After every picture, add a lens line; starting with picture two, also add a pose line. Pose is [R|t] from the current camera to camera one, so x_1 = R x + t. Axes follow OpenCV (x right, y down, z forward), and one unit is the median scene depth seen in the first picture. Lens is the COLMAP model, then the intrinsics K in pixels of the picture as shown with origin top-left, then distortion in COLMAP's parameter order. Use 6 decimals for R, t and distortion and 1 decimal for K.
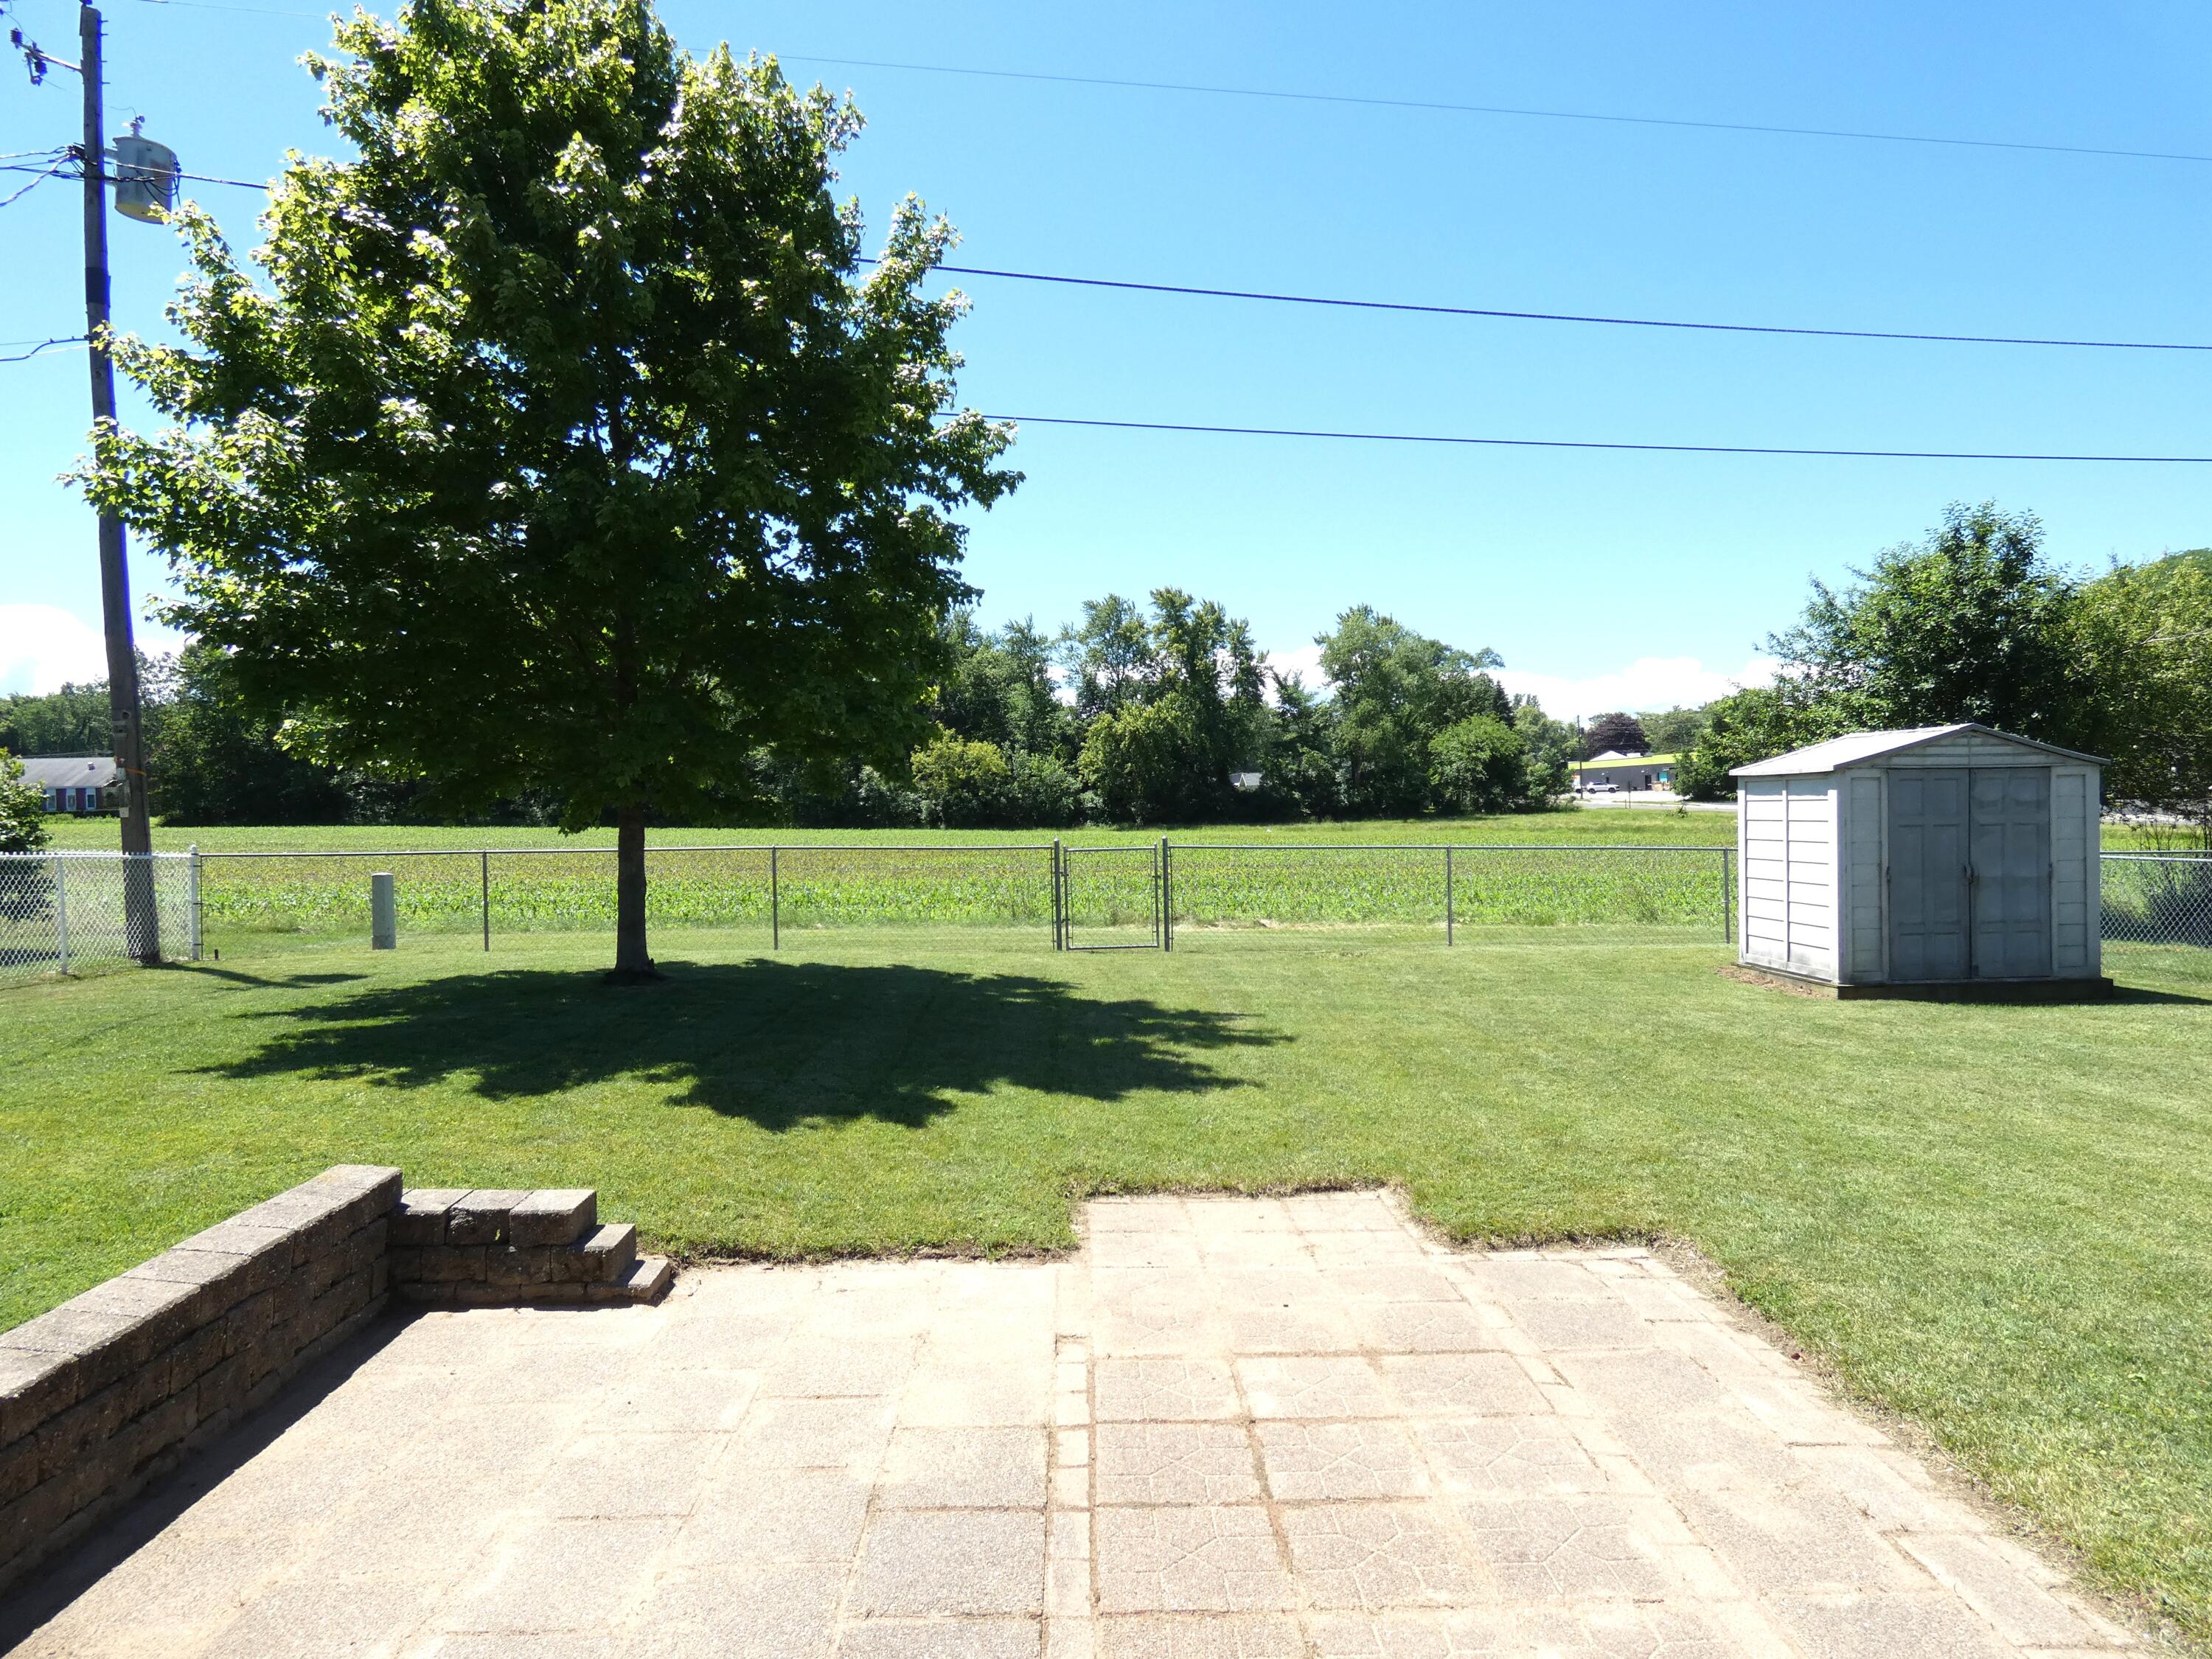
lens RADIAL K [[1329.7, 0, 1106.3], [0, 1329.7, 833.2], [0, 0, 1]] dist [-0.004918, 0.000917]
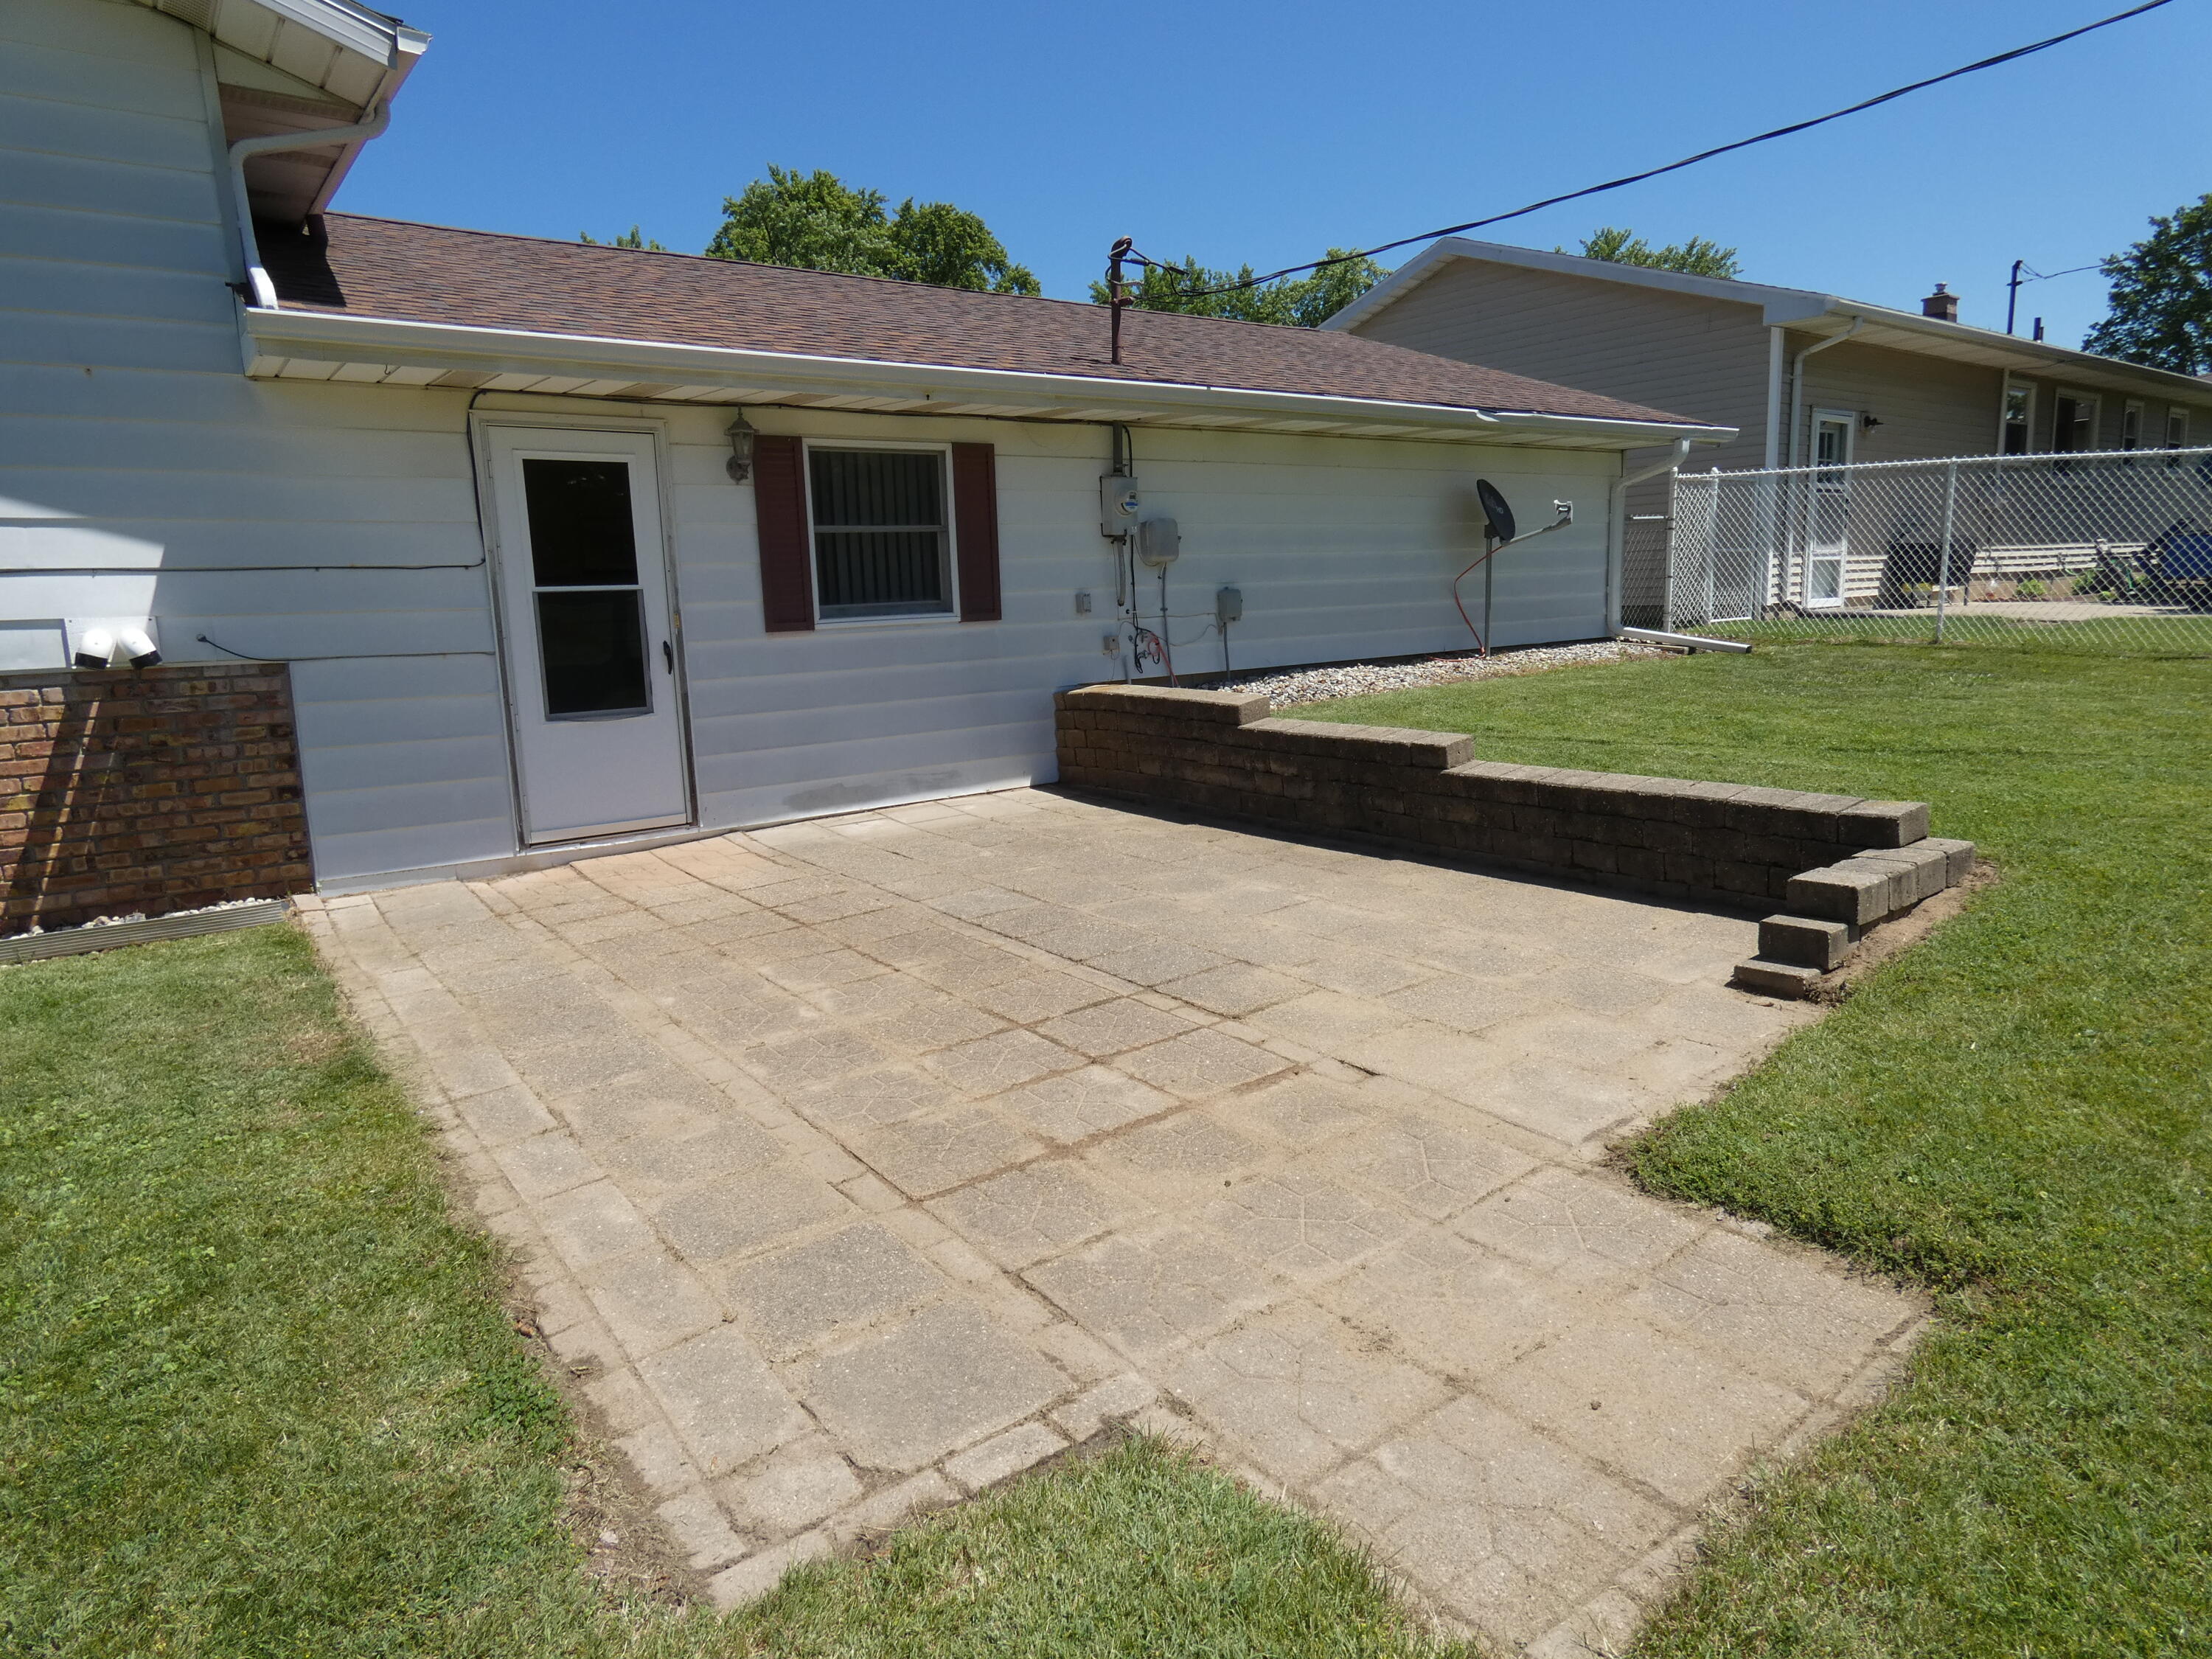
lens RADIAL K [[1329.7, 0, 1120.7], [0, 1329.7, 816.8], [0, 0, 1]] dist [-0.004918, 0.000917]
pose [[-0.809825, 0.155727, -0.565626, 0.674399], [0.043797, 0.977484, 0.206414, 0.018505], [0.585035, 0.142386, -0.798411, 1.838327]]
